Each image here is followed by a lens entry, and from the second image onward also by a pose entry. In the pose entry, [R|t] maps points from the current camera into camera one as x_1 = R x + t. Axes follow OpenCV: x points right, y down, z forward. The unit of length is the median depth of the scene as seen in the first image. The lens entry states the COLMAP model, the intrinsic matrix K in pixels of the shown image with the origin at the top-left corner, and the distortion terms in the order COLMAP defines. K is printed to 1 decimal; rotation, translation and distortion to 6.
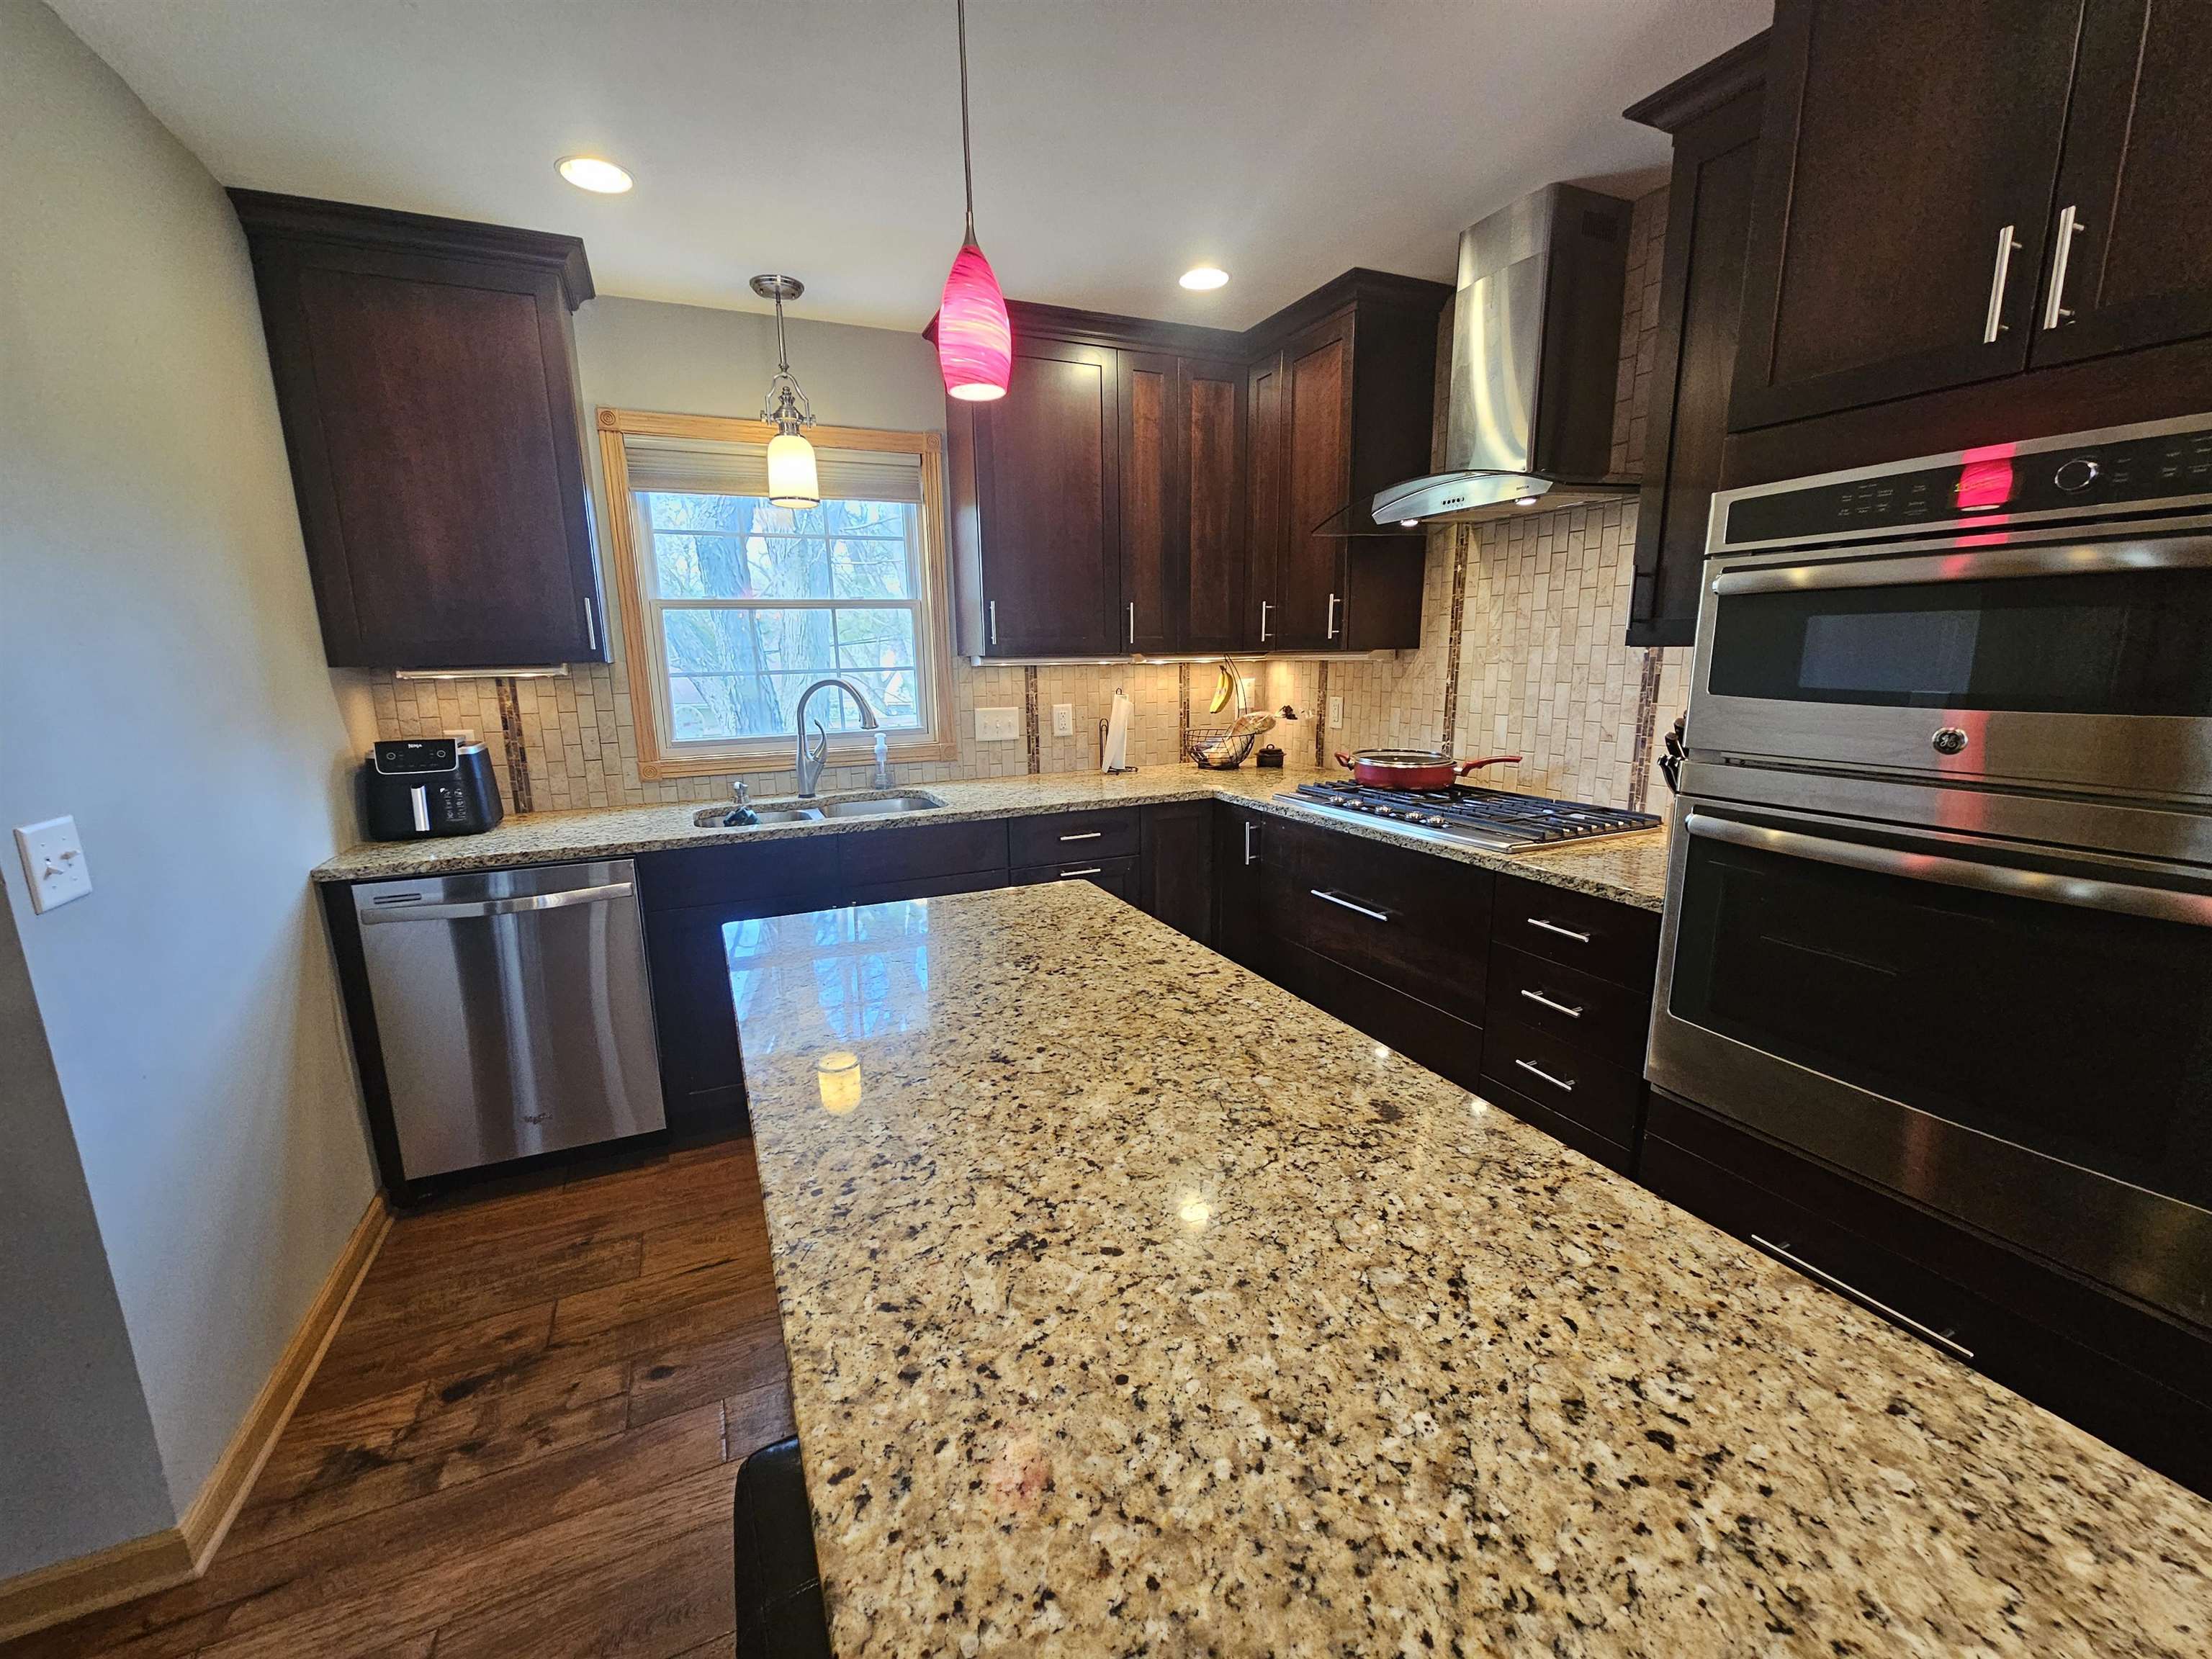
lens RADIAL K [[905.7, 0, 1099.0], [0, 905.7, 840.7], [0, 0, 1]] dist [-0.003659, 0.002343]
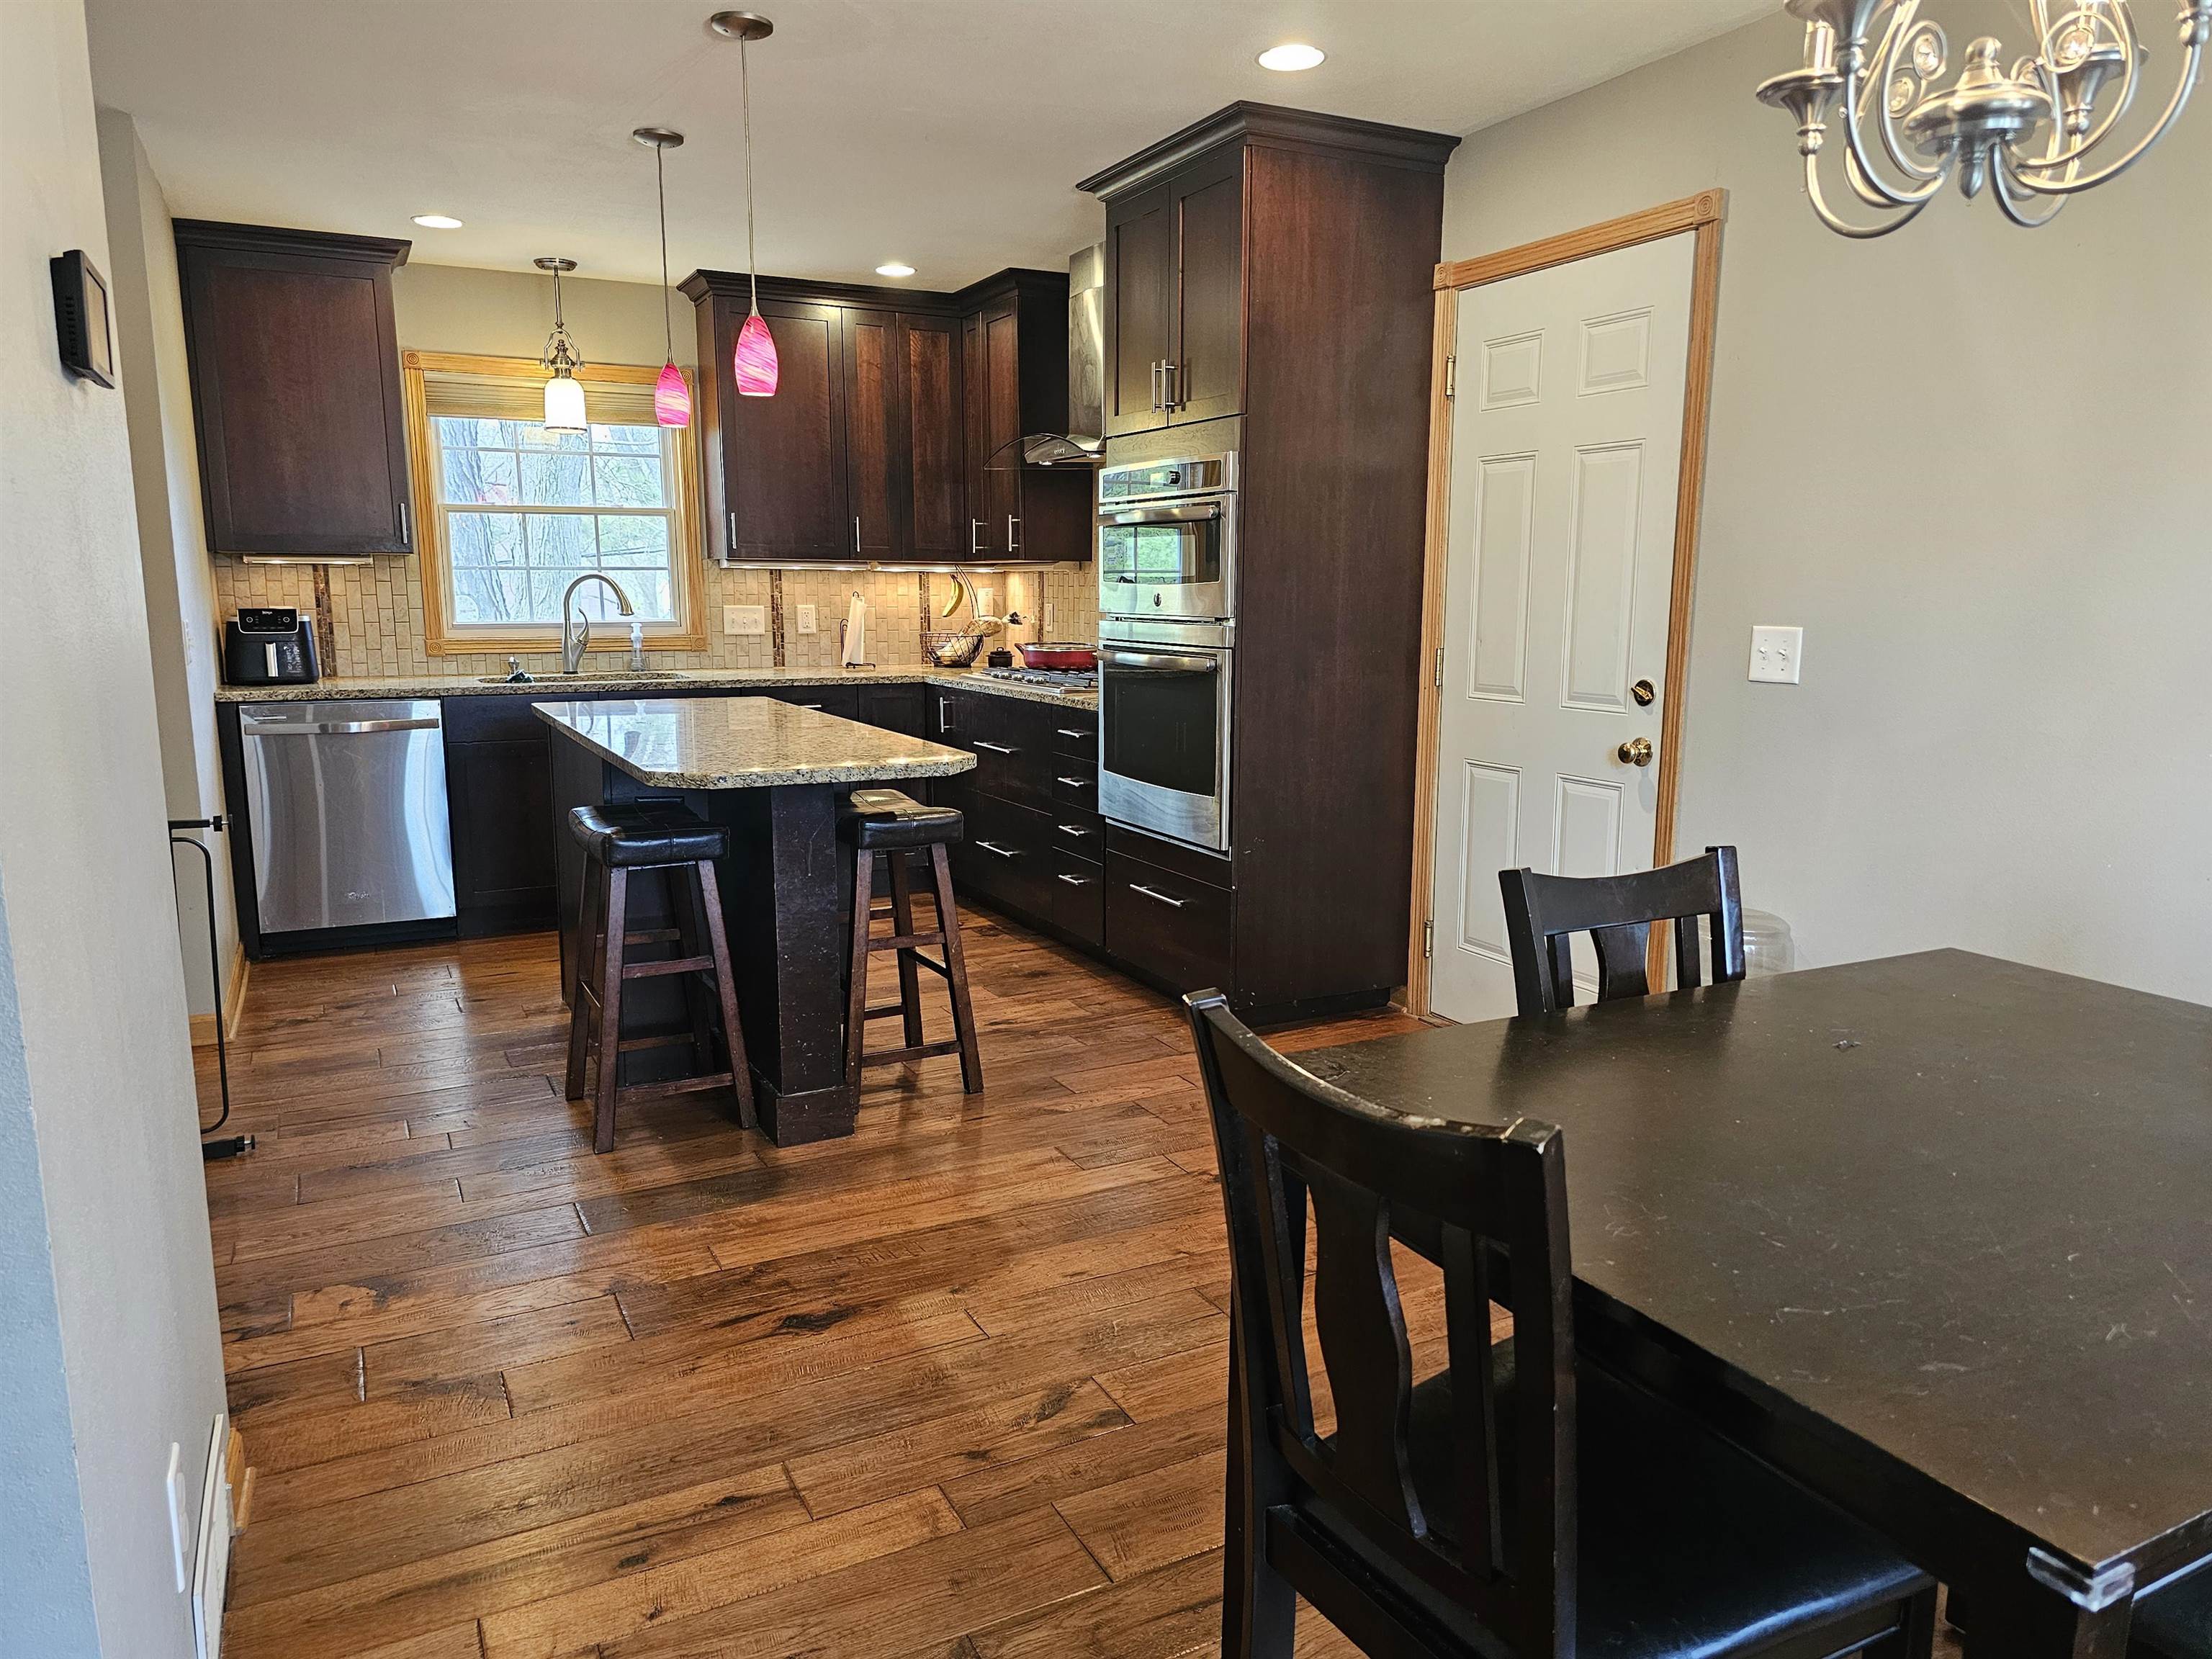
lens RADIAL K [[1458.9, 0, 1106.0], [0, 1458.9, 829.5], [0, 0, 1]] dist [0.060225, -0.050602]
pose [[0.998361, 0.009347, 0.056461, 0.252561], [-0.007236, 0.999271, -0.037478, 0.209748], [-0.056771, 0.037008, 0.997701, -0.893140]]
